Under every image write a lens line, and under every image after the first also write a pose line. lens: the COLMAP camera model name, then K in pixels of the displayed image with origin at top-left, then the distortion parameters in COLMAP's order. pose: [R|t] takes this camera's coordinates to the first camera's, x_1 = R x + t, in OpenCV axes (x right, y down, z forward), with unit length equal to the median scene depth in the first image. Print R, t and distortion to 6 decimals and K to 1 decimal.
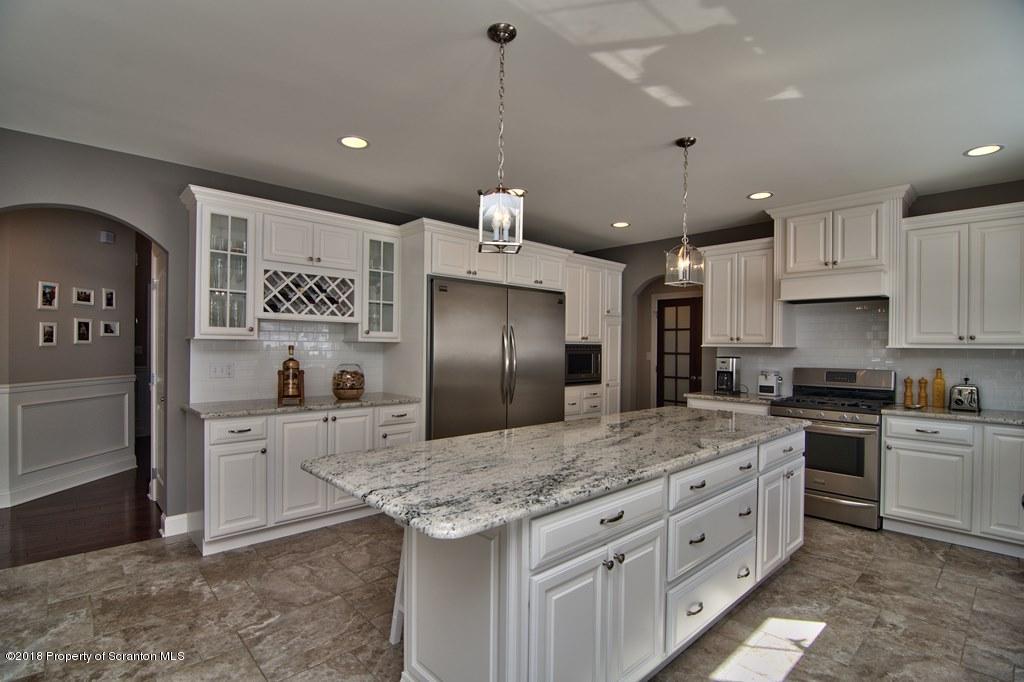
lens RADIAL K [[487.3, 0, 509.7], [0, 487.3, 345.8], [0, 0, 1]] dist [-0.002675, -0.014028]
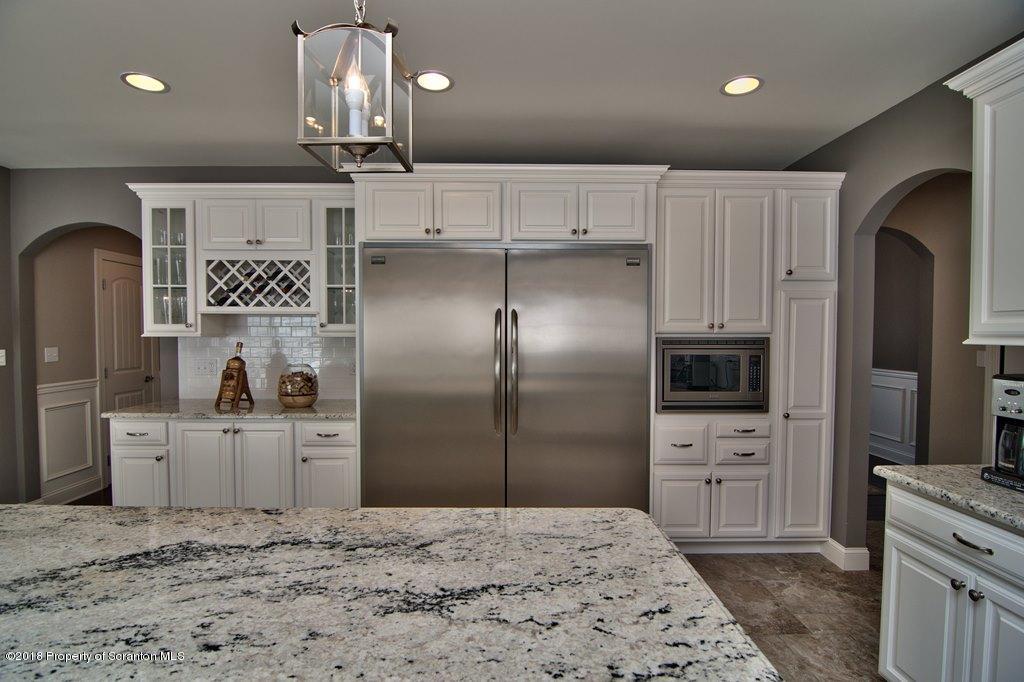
lens RADIAL K [[487.3, 0, 509.7], [0, 487.3, 345.8], [0, 0, 1]] dist [-0.002675, -0.014028]
pose [[0.740209, 0.009000, -0.672316, 0.491288], [0.007034, 0.999752, 0.021127, -0.009348], [0.672340, -0.020367, 0.739962, 0.639617]]
